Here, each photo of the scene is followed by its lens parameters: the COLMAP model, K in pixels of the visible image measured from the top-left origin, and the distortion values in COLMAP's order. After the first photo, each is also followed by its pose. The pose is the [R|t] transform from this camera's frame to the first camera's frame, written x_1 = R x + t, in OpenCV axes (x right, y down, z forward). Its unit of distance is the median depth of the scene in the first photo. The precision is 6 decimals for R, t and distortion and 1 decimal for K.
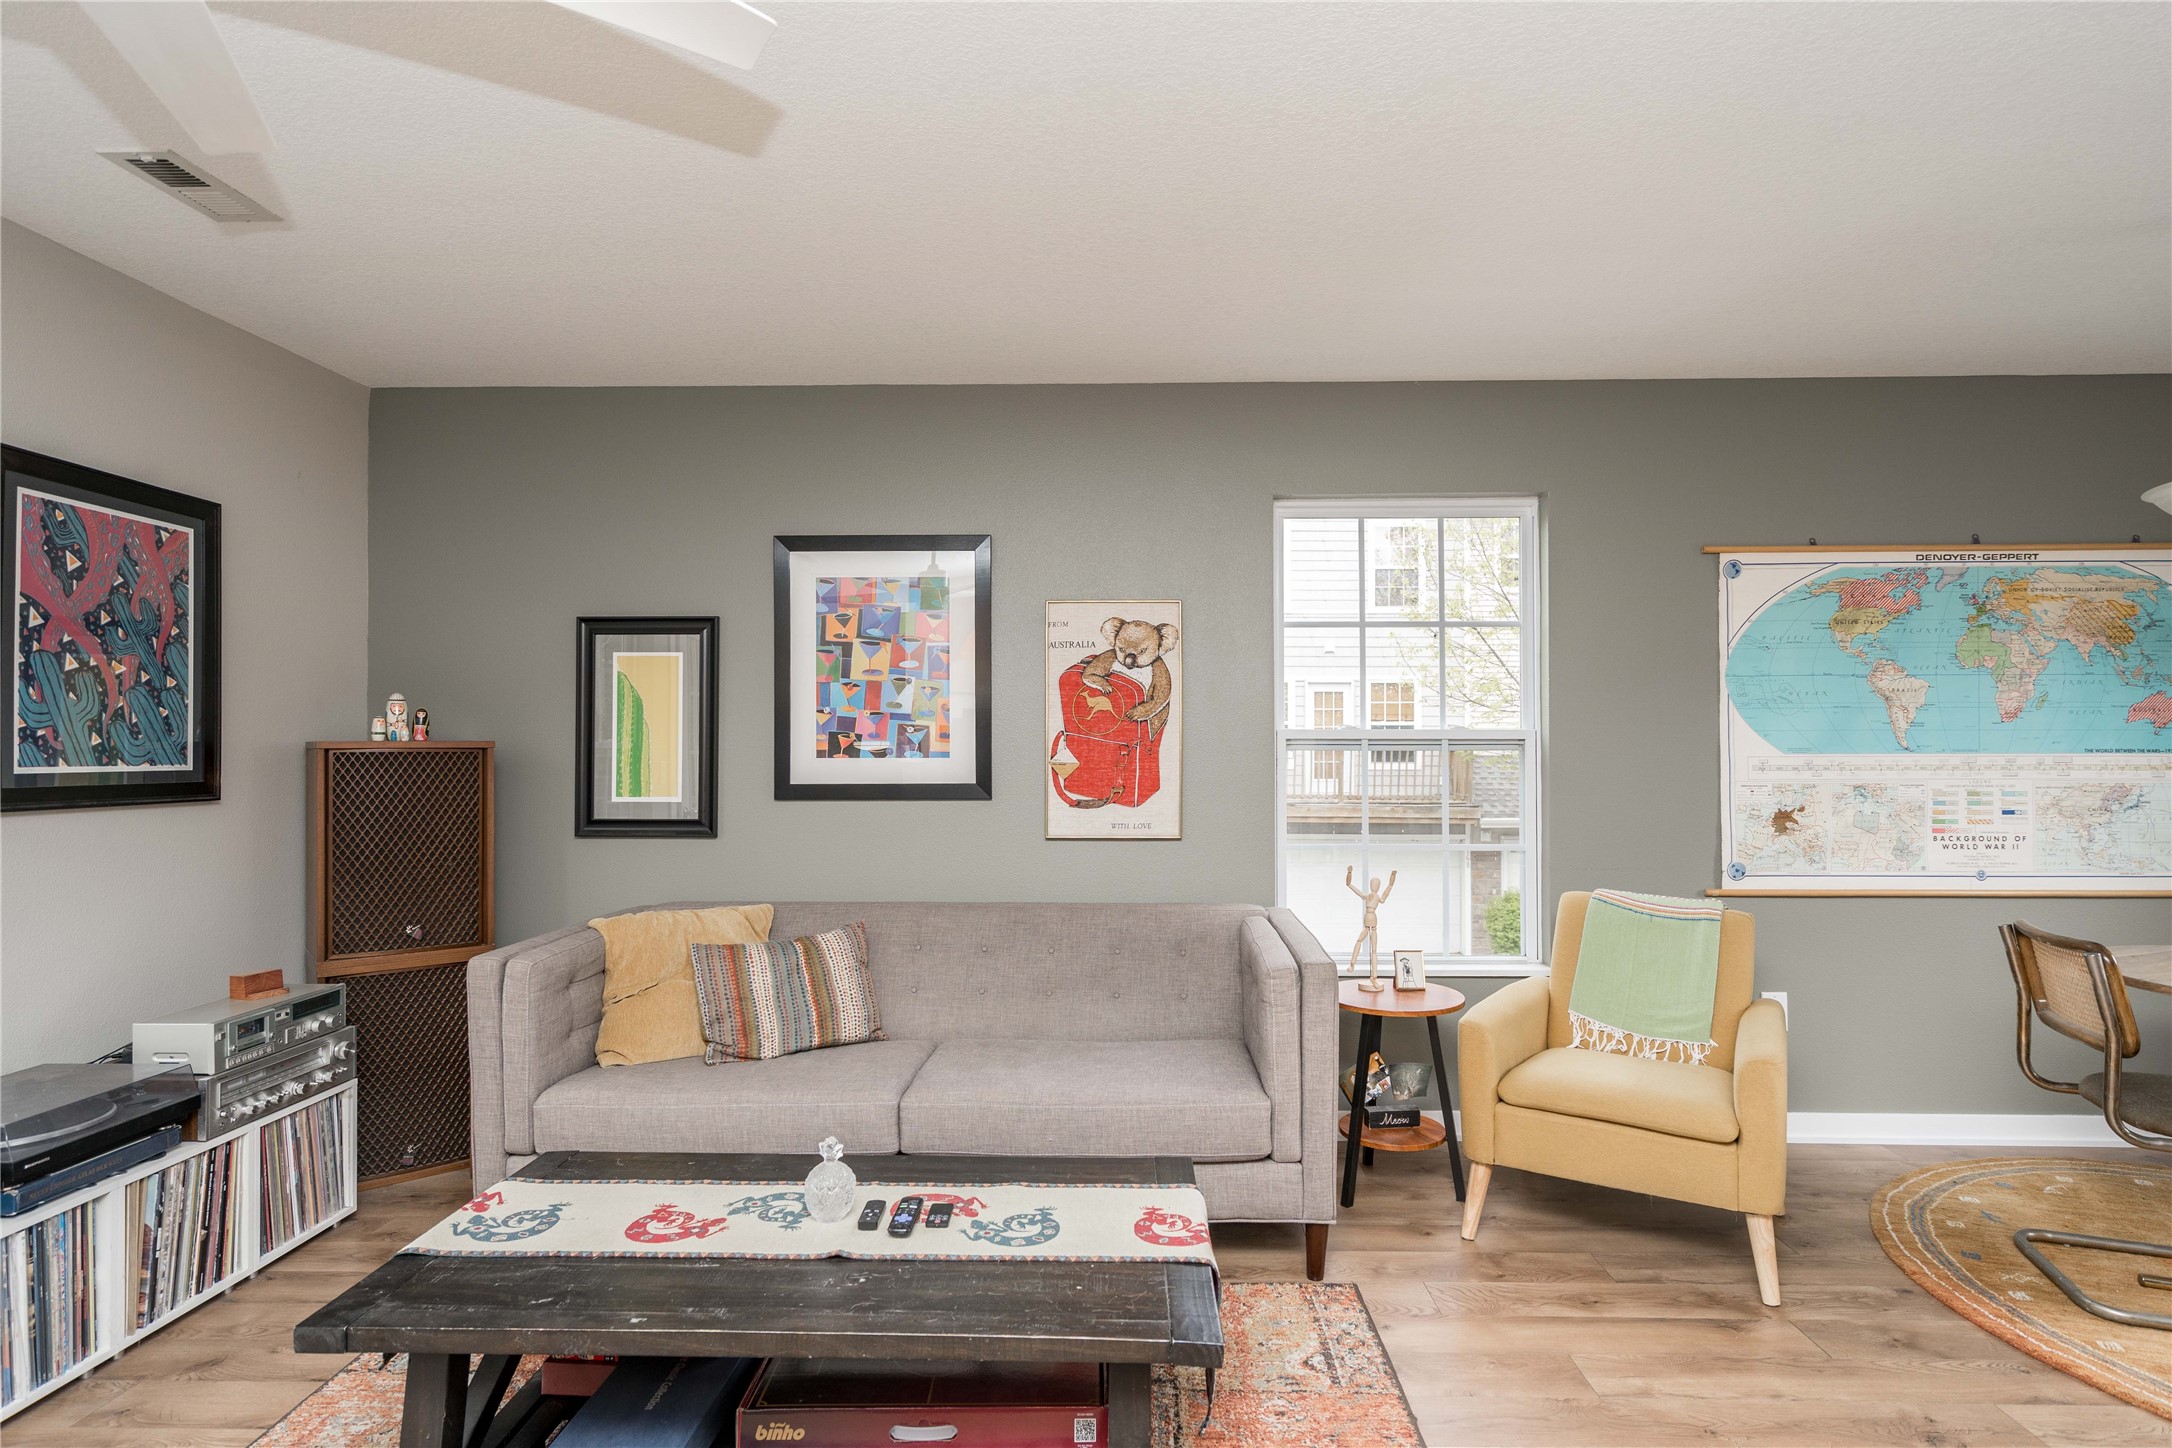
lens RADIAL K [[1142.8, 0, 1098.0], [0, 1142.8, 735.2], [0, 0, 1]] dist [0.004754, 0.000027]
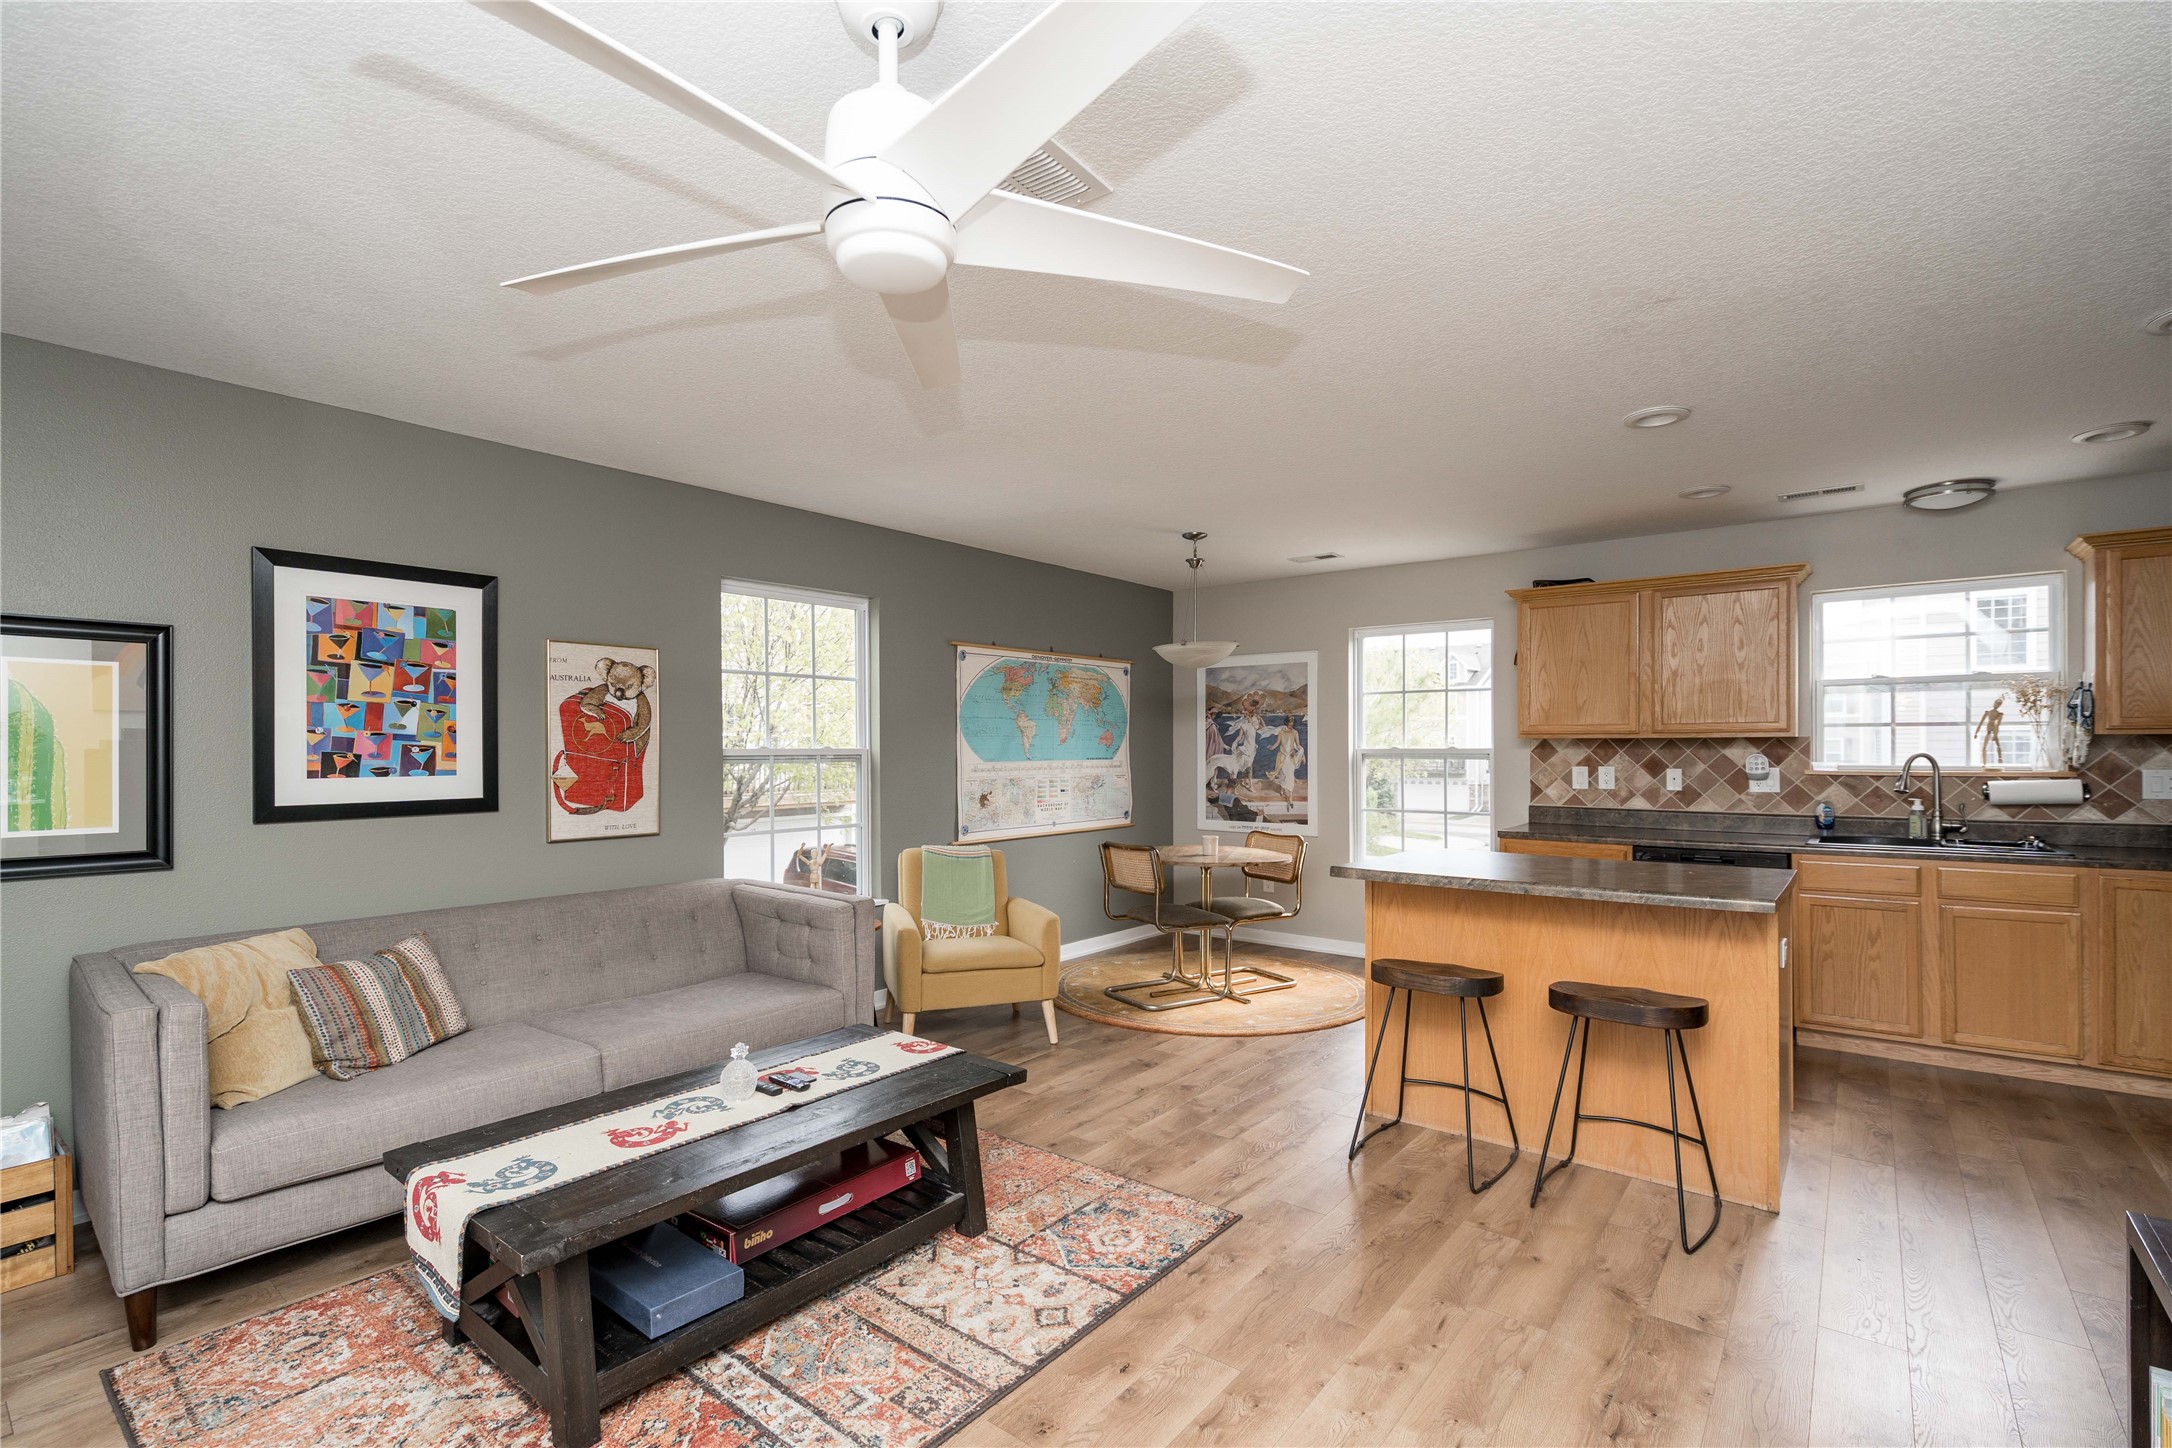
lens RADIAL K [[987.5, 0, 1074.9], [0, 987.5, 745.0], [0, 0, 1]] dist [-0.003140, 0.000016]
pose [[0.610741, 0.001095, 0.791830, -0.526335], [-0.002747, 0.999996, 0.000736, -0.011875], [-0.791826, -0.002624, 0.610741, -0.045292]]
